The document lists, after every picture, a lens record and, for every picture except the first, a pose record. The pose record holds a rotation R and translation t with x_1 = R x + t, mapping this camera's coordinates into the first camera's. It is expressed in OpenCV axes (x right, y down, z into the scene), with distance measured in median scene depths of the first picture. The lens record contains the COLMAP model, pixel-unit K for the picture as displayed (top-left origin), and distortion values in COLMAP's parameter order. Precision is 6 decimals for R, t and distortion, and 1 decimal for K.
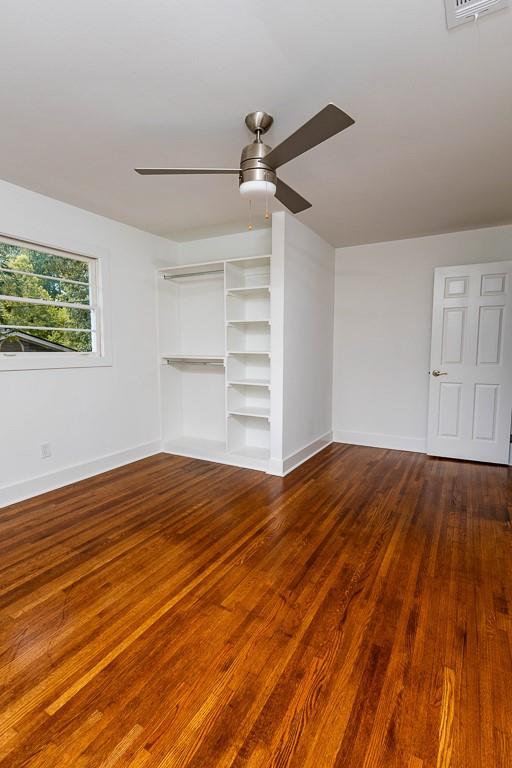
lens RADIAL K [[377.1, 0, 255.5], [0, 377.1, 385.4], [0, 0, 1]] dist [0.030763, -0.009864]
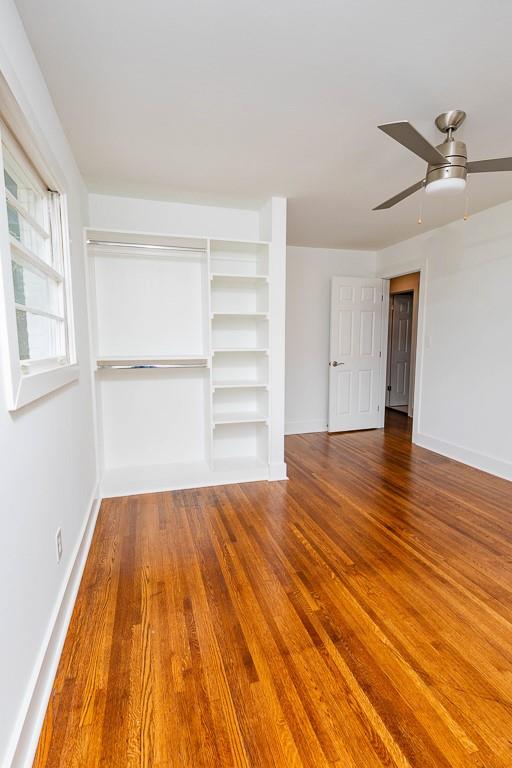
lens RADIAL K [[377.1, 0, 255.5], [0, 377.1, 385.4], [0, 0, 1]] dist [0.030763, -0.009864]
pose [[0.688411, -0.087785, 0.719989, -0.872904], [0.078442, 0.995838, 0.046416, -0.061554], [-0.721066, 0.024524, 0.692432, 0.523096]]
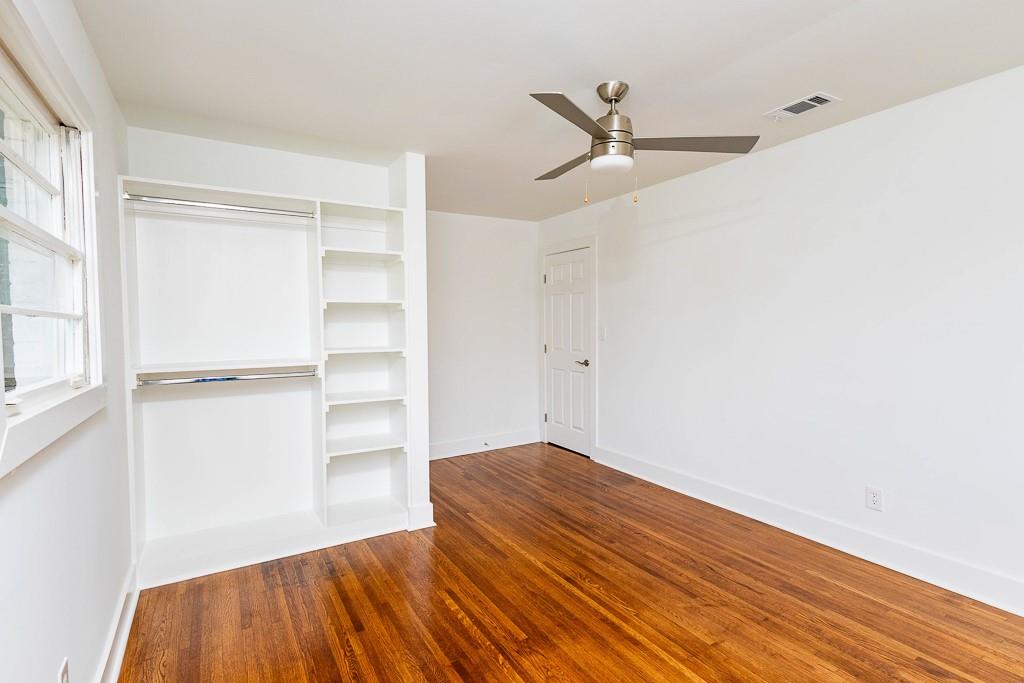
lens RADIAL K [[502.7, 0, 511.0], [0, 502.7, 343.3], [0, 0, 1]] dist [0.030763, -0.009864]
pose [[0.490807, -0.038700, 0.870409, -0.882434], [0.100279, 0.994883, -0.012310, -0.091067], [-0.865479, 0.093326, 0.492176, 0.519279]]
